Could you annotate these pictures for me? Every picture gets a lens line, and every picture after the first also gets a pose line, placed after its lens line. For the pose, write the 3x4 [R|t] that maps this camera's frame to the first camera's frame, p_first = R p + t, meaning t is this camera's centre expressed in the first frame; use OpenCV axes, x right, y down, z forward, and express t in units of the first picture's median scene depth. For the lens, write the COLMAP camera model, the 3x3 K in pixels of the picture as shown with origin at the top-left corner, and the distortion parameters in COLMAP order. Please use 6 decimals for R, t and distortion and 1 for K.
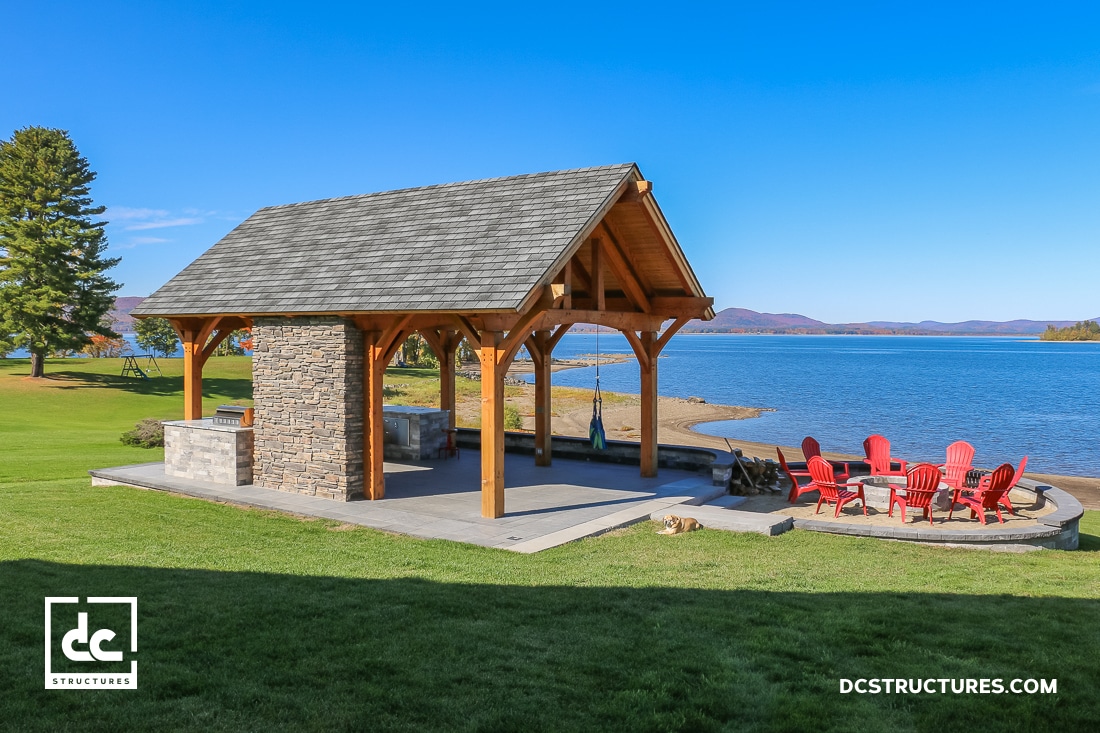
lens RADIAL K [[896.2, 0, 544.7], [0, 896.2, 331.7], [0, 0, 1]] dist [-0.141735, 0.111423]
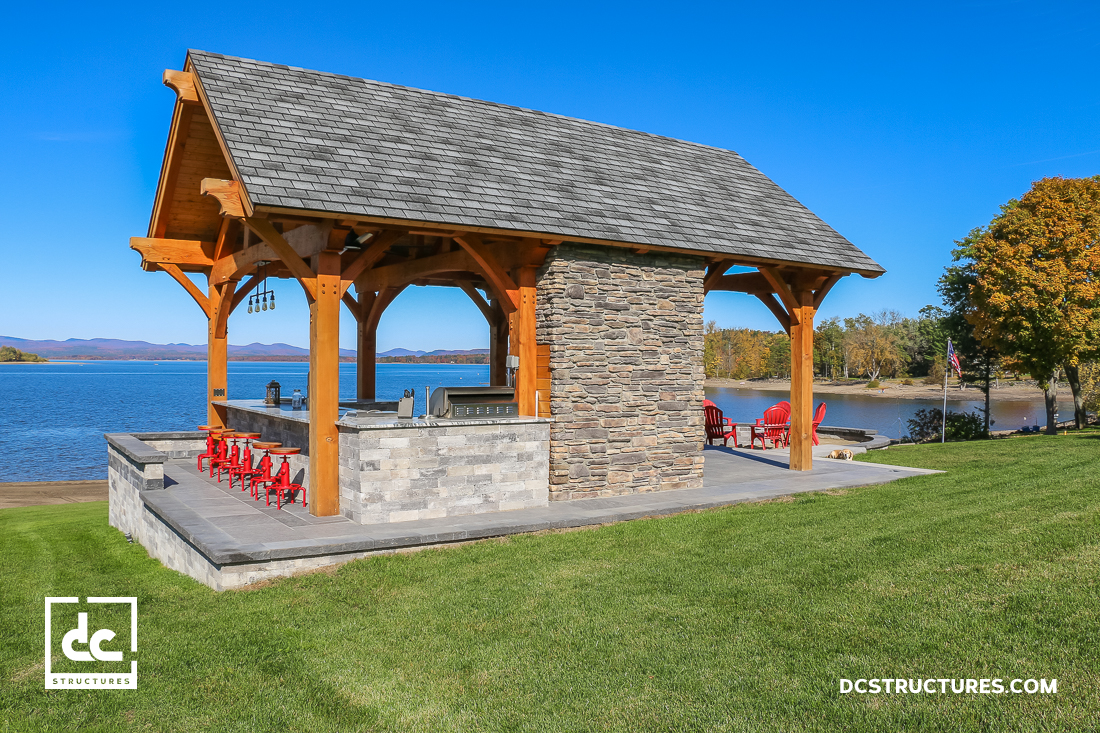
lens RADIAL K [[880.3, 0, 537.0], [0, 880.3, 355.8], [0, 0, 1]] dist [-0.147524, 0.109773]
pose [[0.381454, 0.006744, 0.924363, -0.951027], [-0.009076, 0.999953, -0.003550, 0.069183], [-0.924343, -0.007036, 0.381497, 0.770689]]
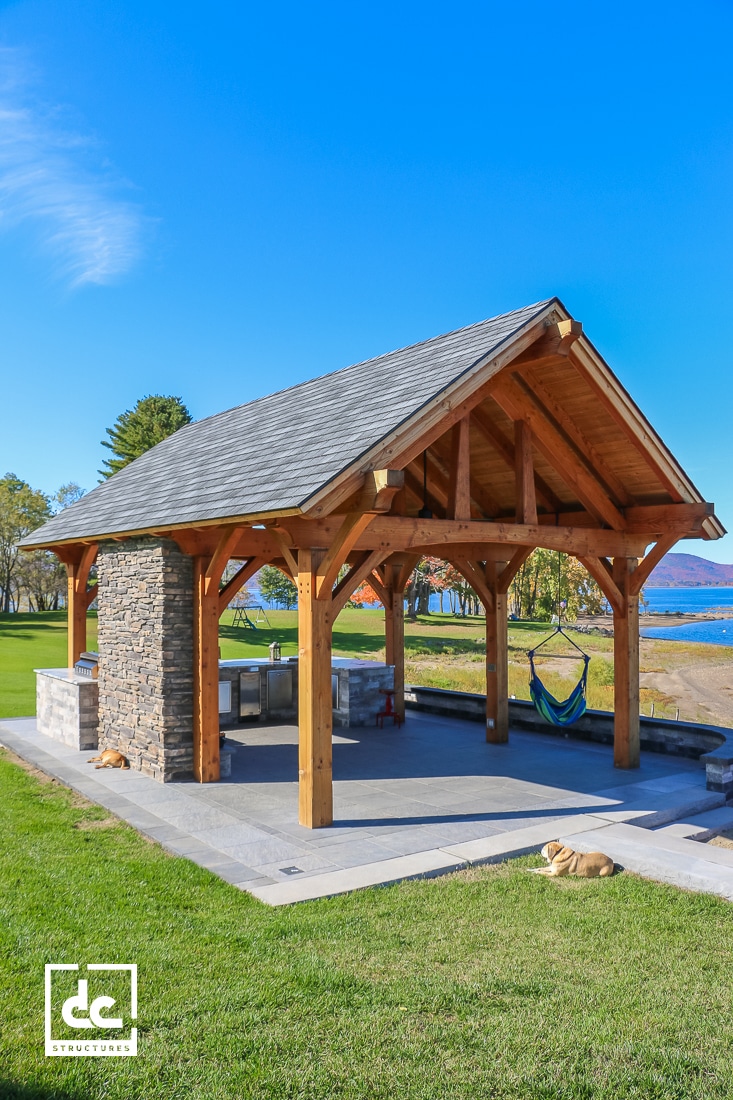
lens RADIAL K [[880.3, 0, 370.5], [0, 880.3, 559.9], [0, 0, 1]] dist [-0.147524, 0.109773]
pose [[0.943575, -0.013243, -0.330894, 0.172011], [0.003653, 0.999556, -0.029586, 0.023299], [0.331139, 0.026708, 0.943204, 0.333068]]
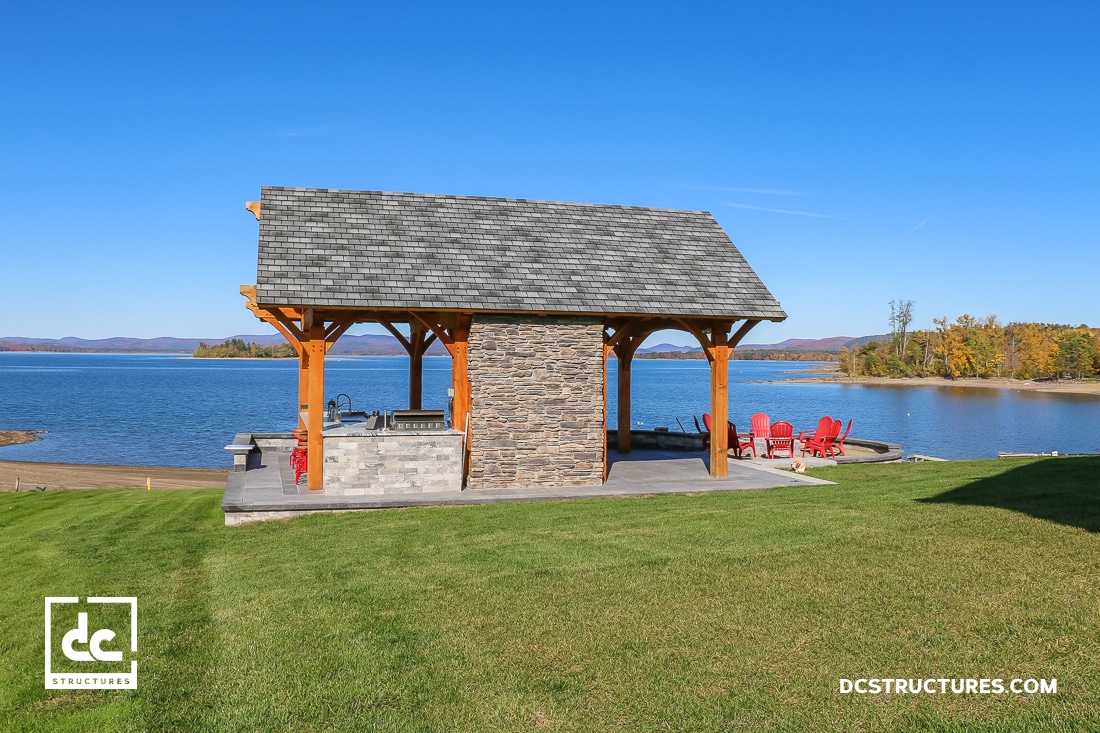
lens RADIAL K [[902.6, 0, 524.1], [0, 902.6, 321.4], [0, 0, 1]] dist [-0.097103, 0.011748]
pose [[0.643674, 0.033078, 0.764584, -1.062567], [-0.009628, 0.999336, -0.035128, 0.025975], [-0.765239, 0.015250, 0.643566, 0.323557]]
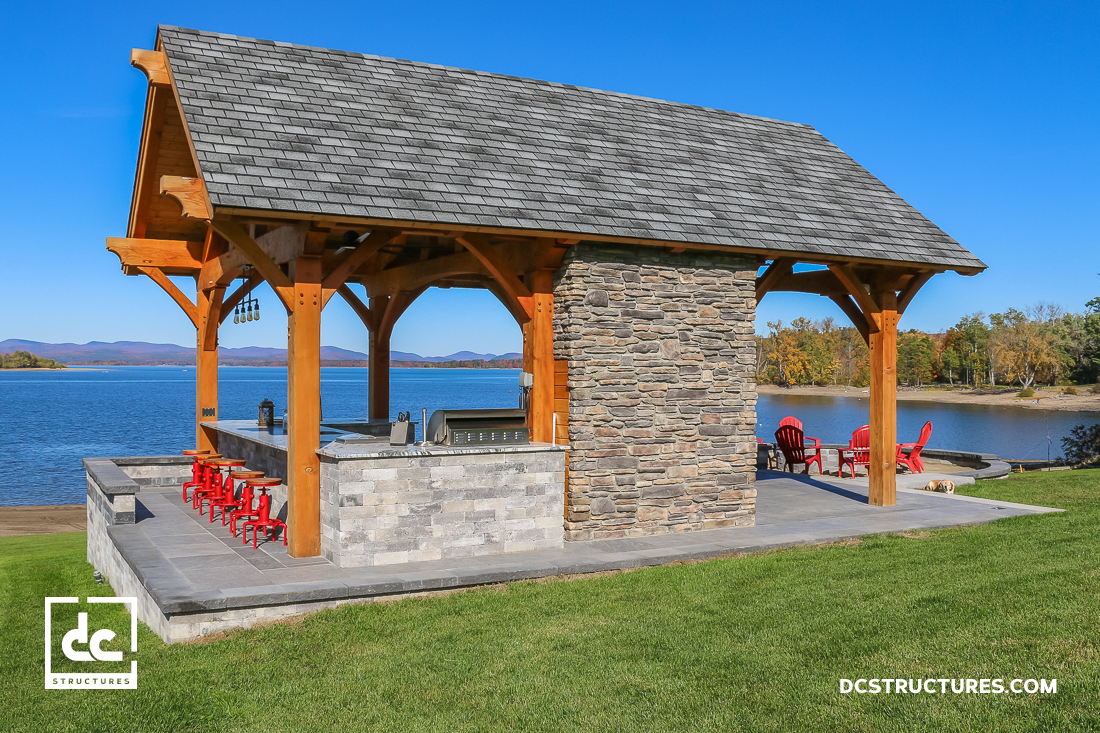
lens RADIAL K [[1020.7, 0, 538.4], [0, 1020.7, 361.8], [0, 0, 1]] dist [-0.115757, 0.163400]
pose [[0.457280, 0.003605, 0.889316, -0.933761], [-0.006364, 0.999979, -0.000781, 0.060085], [-0.889300, -0.005302, 0.457293, 0.727548]]
